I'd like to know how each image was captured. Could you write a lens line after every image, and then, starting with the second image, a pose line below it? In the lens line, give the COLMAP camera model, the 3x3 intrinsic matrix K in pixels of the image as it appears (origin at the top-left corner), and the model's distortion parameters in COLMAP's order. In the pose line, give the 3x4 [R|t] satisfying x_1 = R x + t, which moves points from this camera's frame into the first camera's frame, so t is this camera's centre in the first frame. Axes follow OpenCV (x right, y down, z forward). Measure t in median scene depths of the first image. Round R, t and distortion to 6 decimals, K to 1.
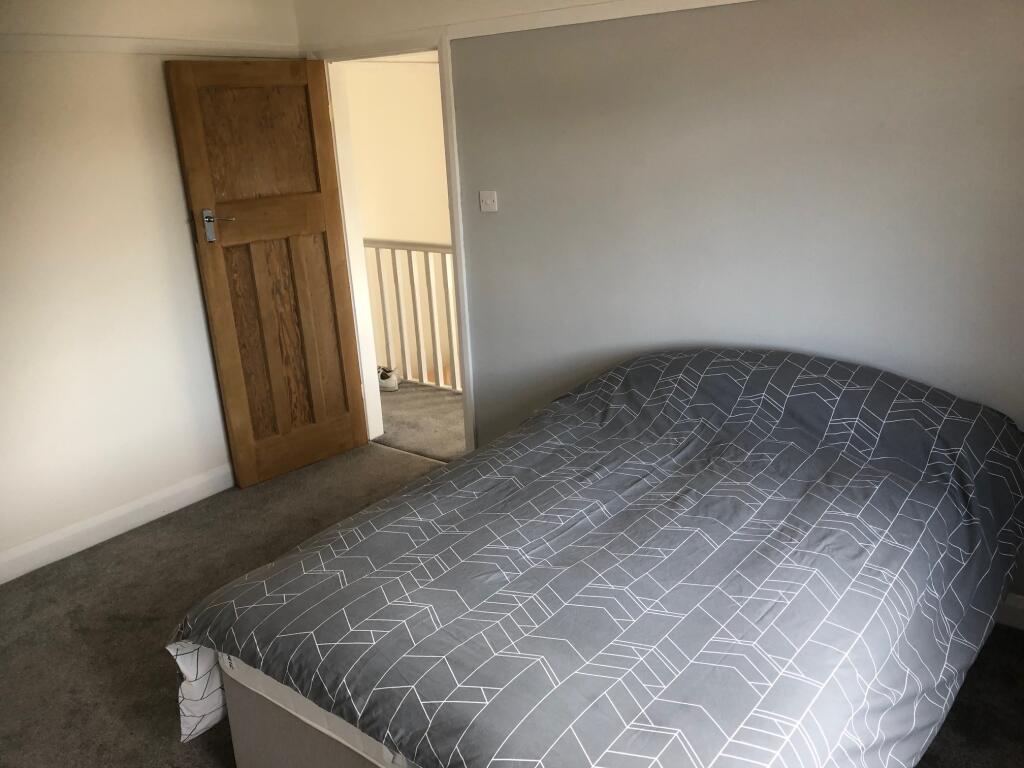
lens RADIAL K [[846.3, 0, 508.9], [0, 846.3, 384.7], [0, 0, 1]] dist [0.013761, 0.000084]
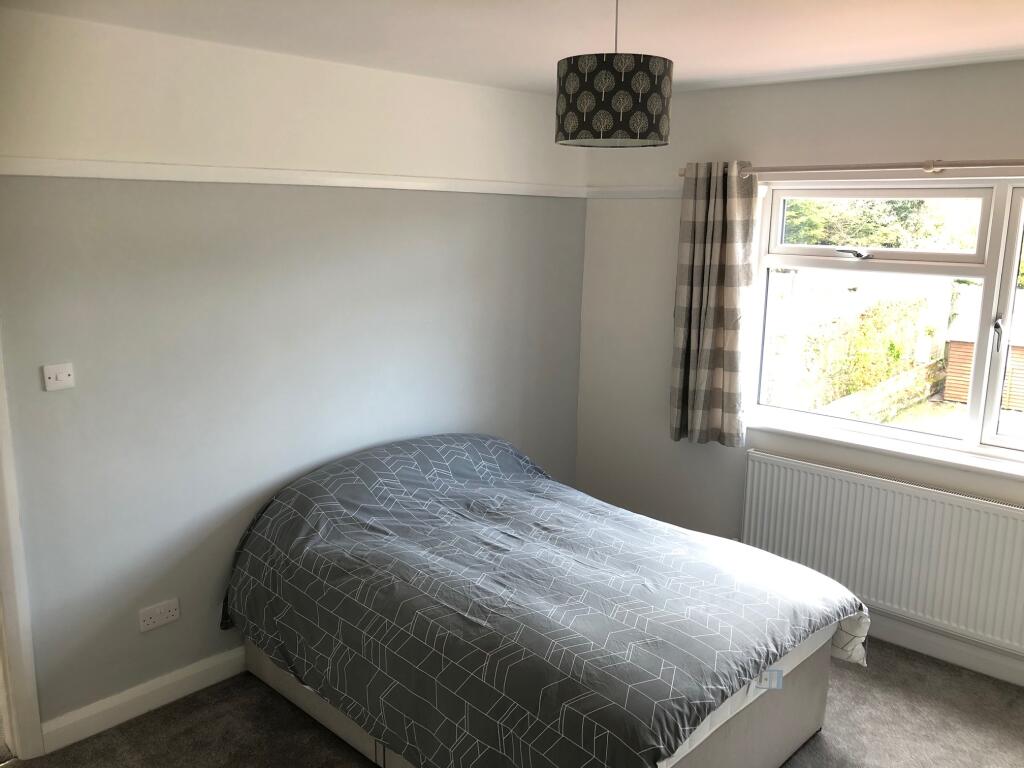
lens RADIAL K [[846.3, 0, 508.8], [0, 846.3, 382.7], [0, 0, 1]] dist [0.013761, 0.000084]
pose [[0.086517, -0.146298, 0.985450, -1.140508], [0.285259, 0.951381, 0.116196, -0.276611], [-0.954538, 0.271055, 0.124043, 0.766552]]
